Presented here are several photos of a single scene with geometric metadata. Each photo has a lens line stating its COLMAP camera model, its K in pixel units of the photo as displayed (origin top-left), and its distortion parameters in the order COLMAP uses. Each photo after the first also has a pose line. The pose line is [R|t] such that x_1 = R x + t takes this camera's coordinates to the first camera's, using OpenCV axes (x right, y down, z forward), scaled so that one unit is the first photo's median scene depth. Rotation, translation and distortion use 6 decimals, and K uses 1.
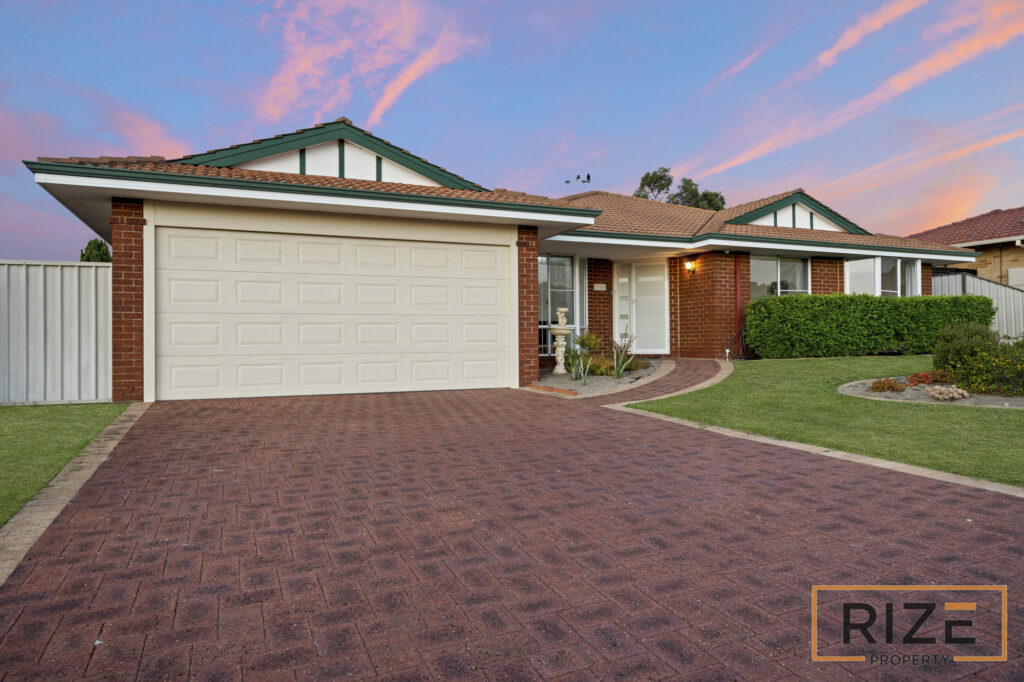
lens RADIAL K [[661.9, 0, 505.7], [0, 661.9, 337.0], [0, 0, 1]] dist [-0.009823, 0.002754]
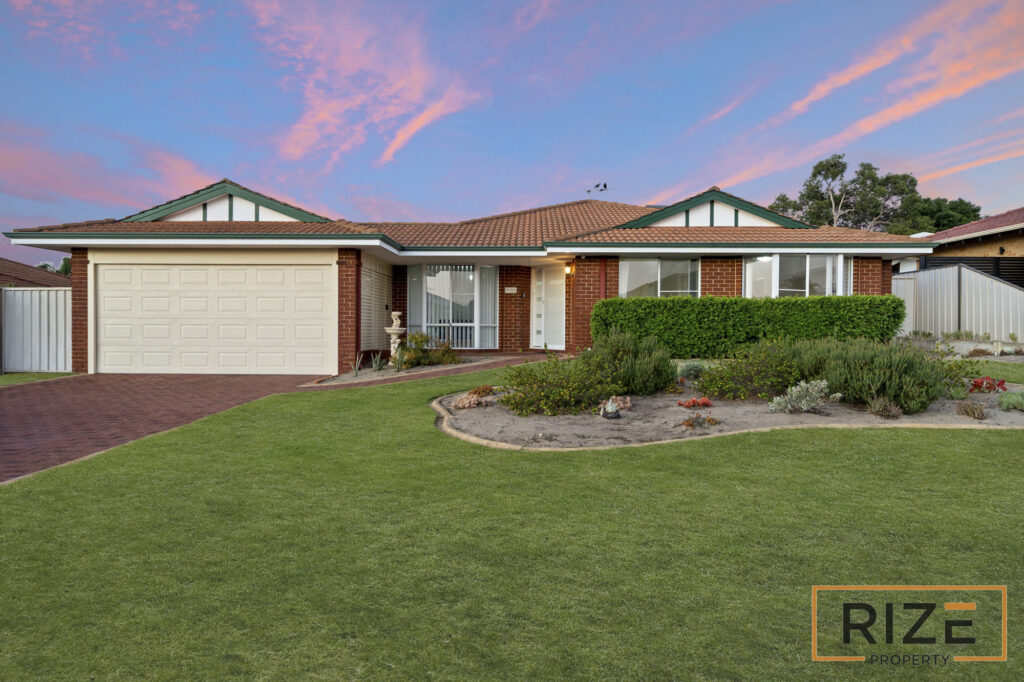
lens RADIAL K [[571.1, 0, 509.1], [0, 571.1, 344.5], [0, 0, 1]] dist [-0.006006, 0.001575]
pose [[0.908213, 0.024172, -0.417811, 0.579799], [-0.007950, 0.999147, 0.040523, -0.022182], [0.418434, -0.033482, 0.907630, 0.095324]]
